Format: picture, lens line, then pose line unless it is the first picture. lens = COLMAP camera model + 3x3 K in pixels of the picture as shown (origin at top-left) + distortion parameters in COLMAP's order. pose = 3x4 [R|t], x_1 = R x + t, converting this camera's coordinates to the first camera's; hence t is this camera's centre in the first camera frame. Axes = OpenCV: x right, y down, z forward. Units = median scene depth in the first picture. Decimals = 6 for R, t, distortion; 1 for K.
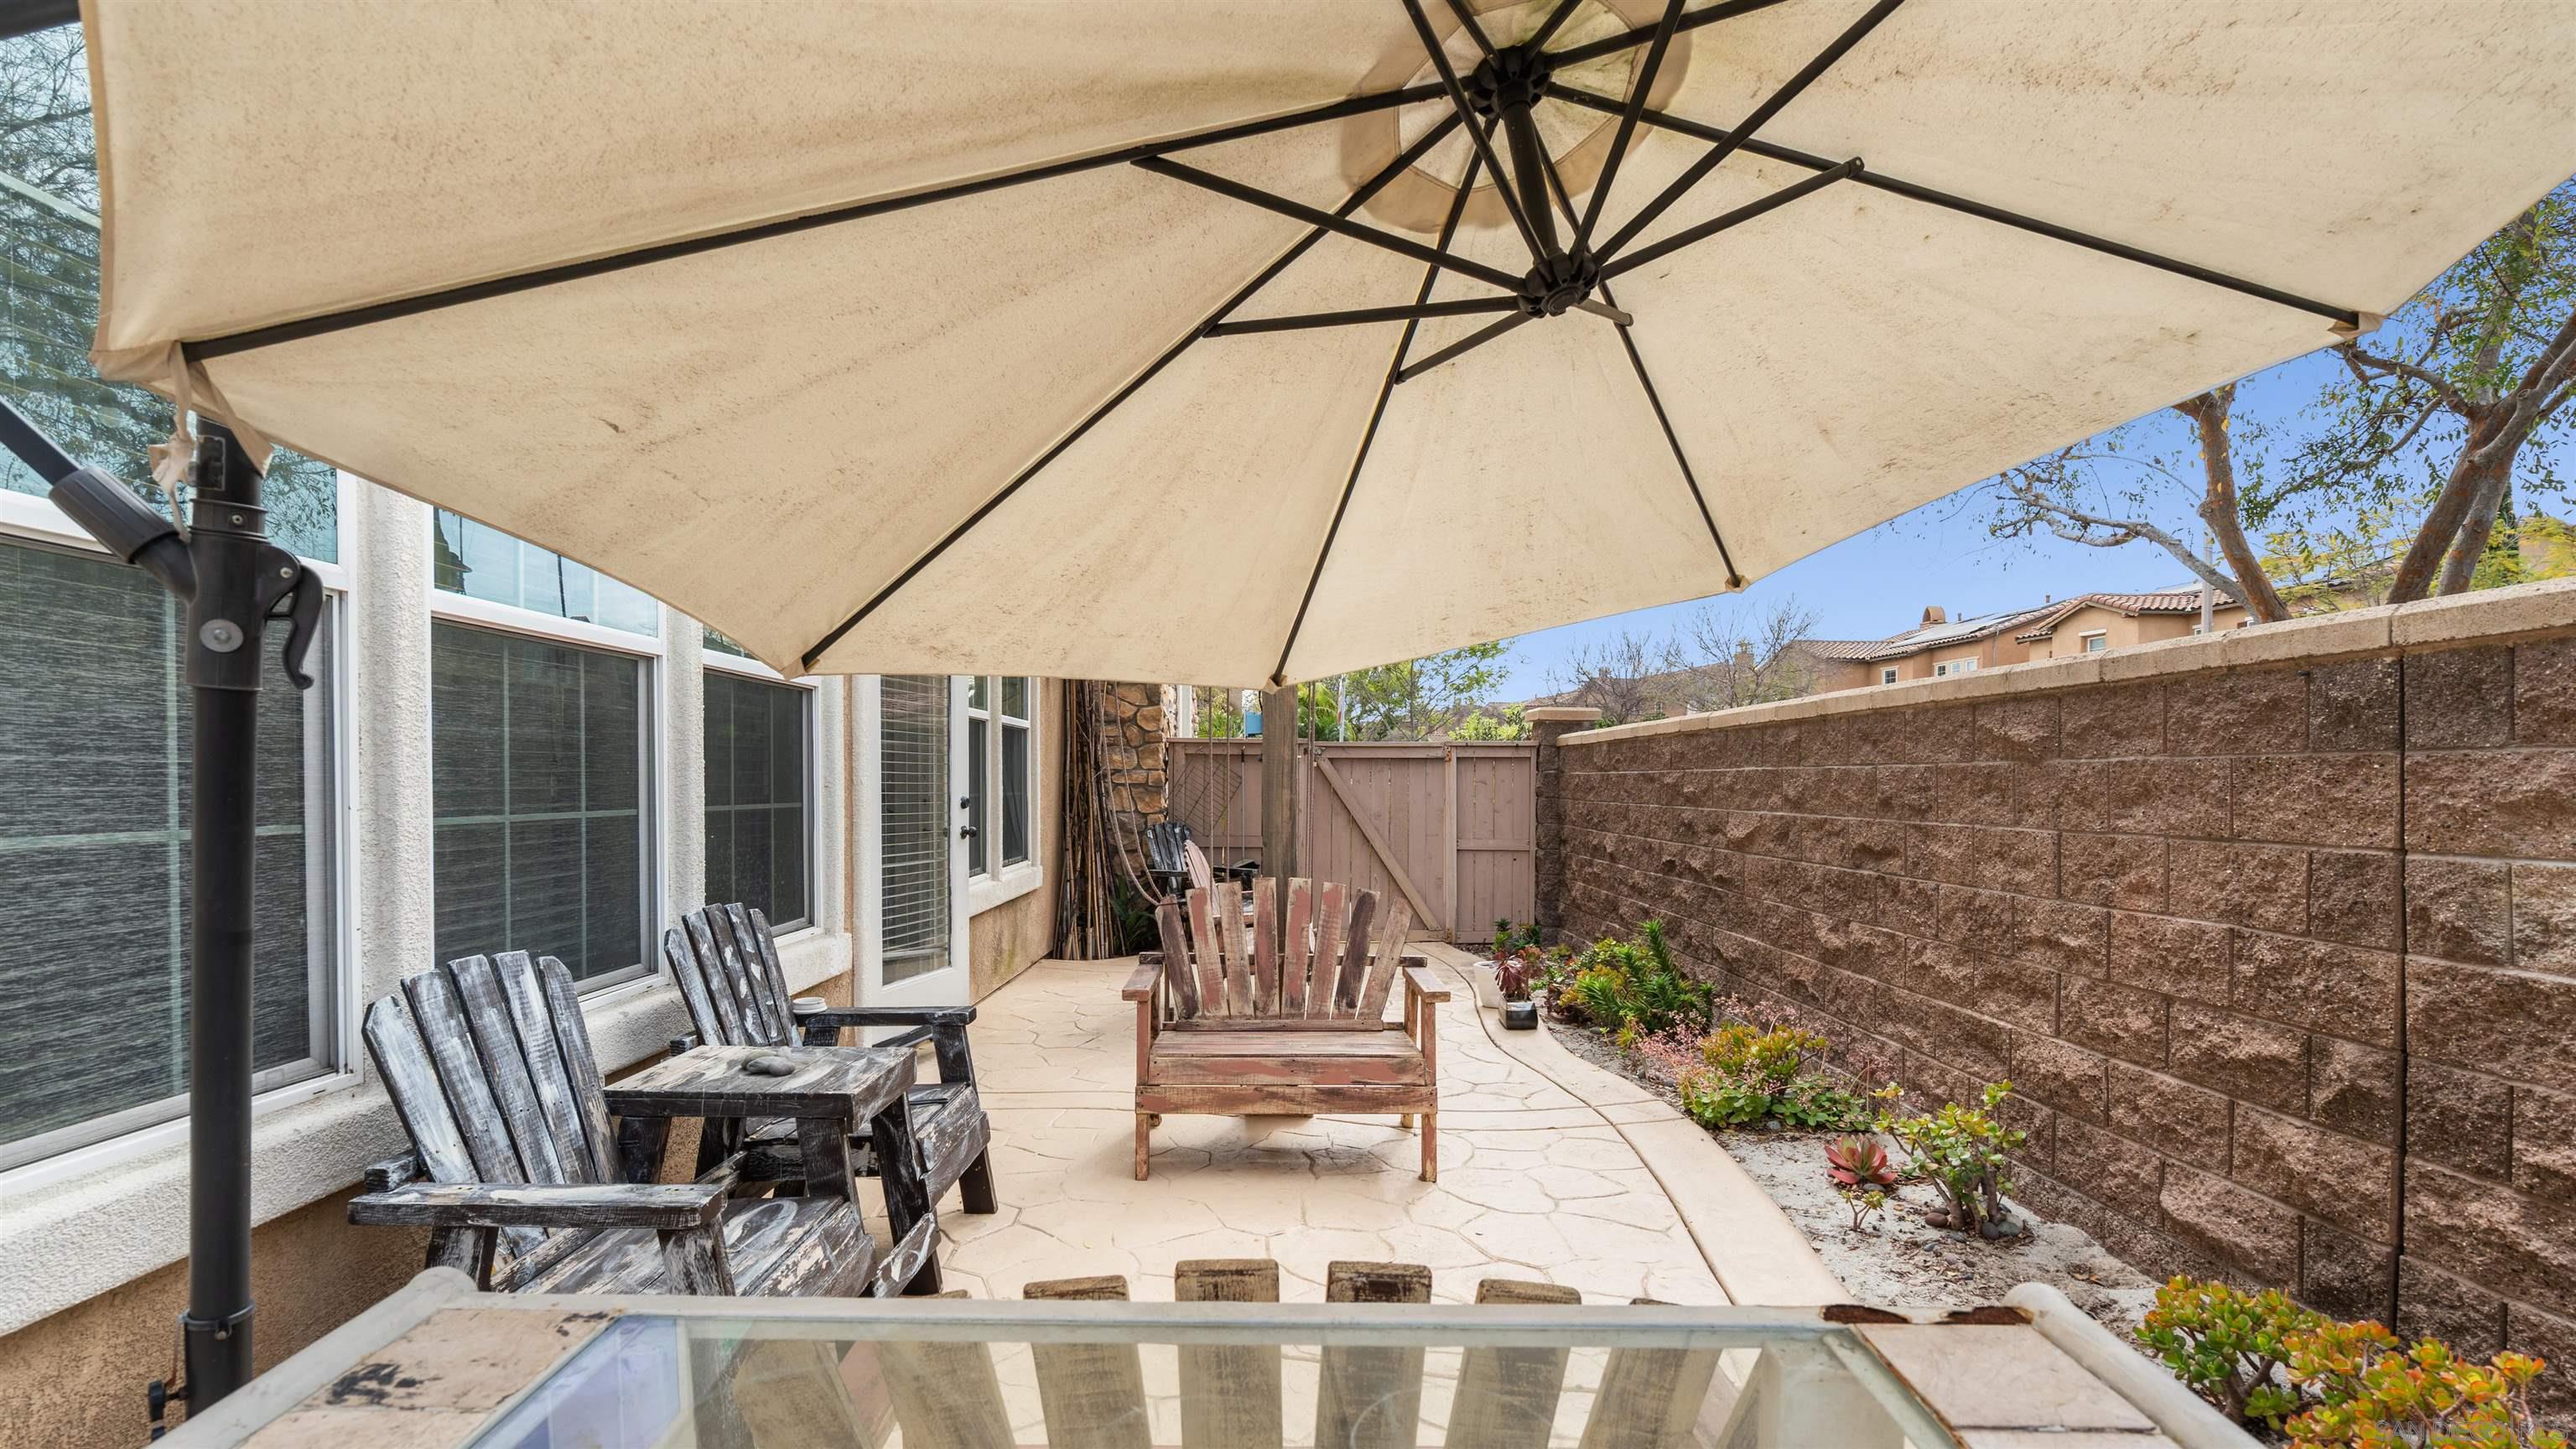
lens RADIAL K [[1164.9, 0, 1306.6], [0, 1164.9, 785.8], [0, 0, 1]] dist [-0.006653, 0.002525]
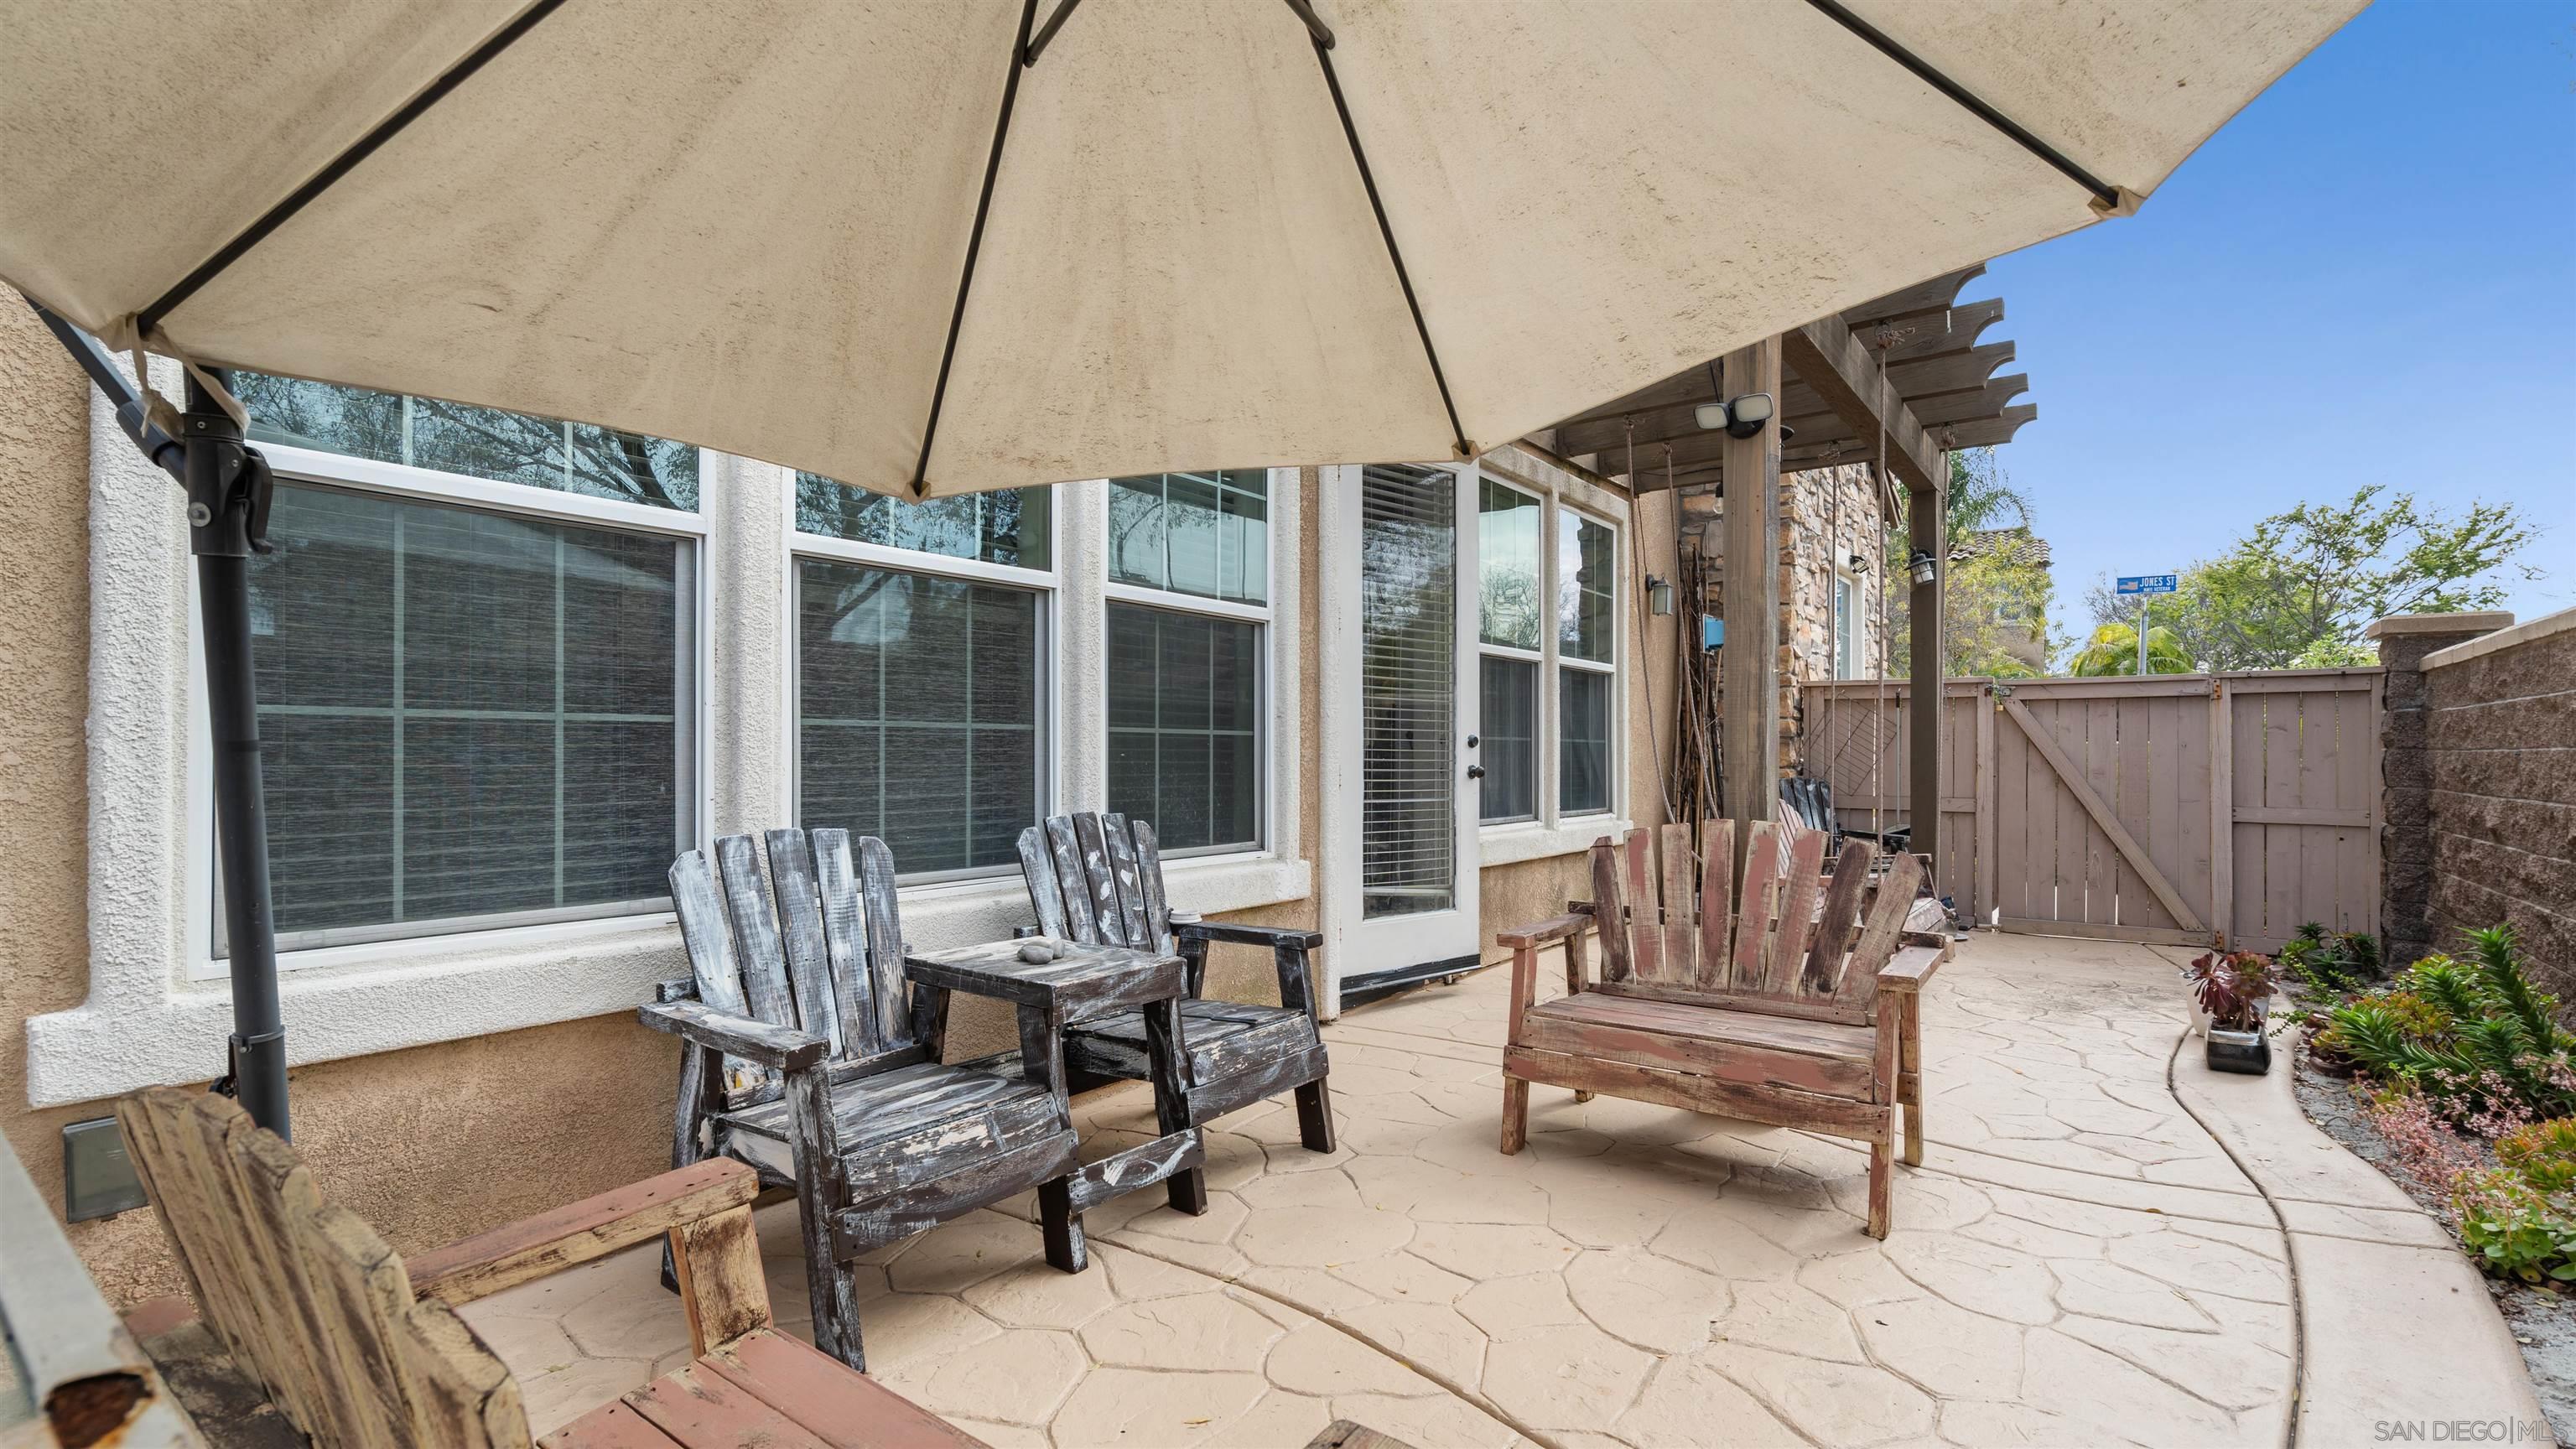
lens RADIAL K [[1164.9, 0, 1281.0], [0, 1164.9, 740.2], [0, 0, 1]] dist [-0.006653, 0.002525]
pose [[0.798714, -0.008610, -0.601649, 0.216574], [-0.000825, 0.999881, -0.015405, 0.038138], [0.601710, 0.012801, 0.798612, 0.176297]]
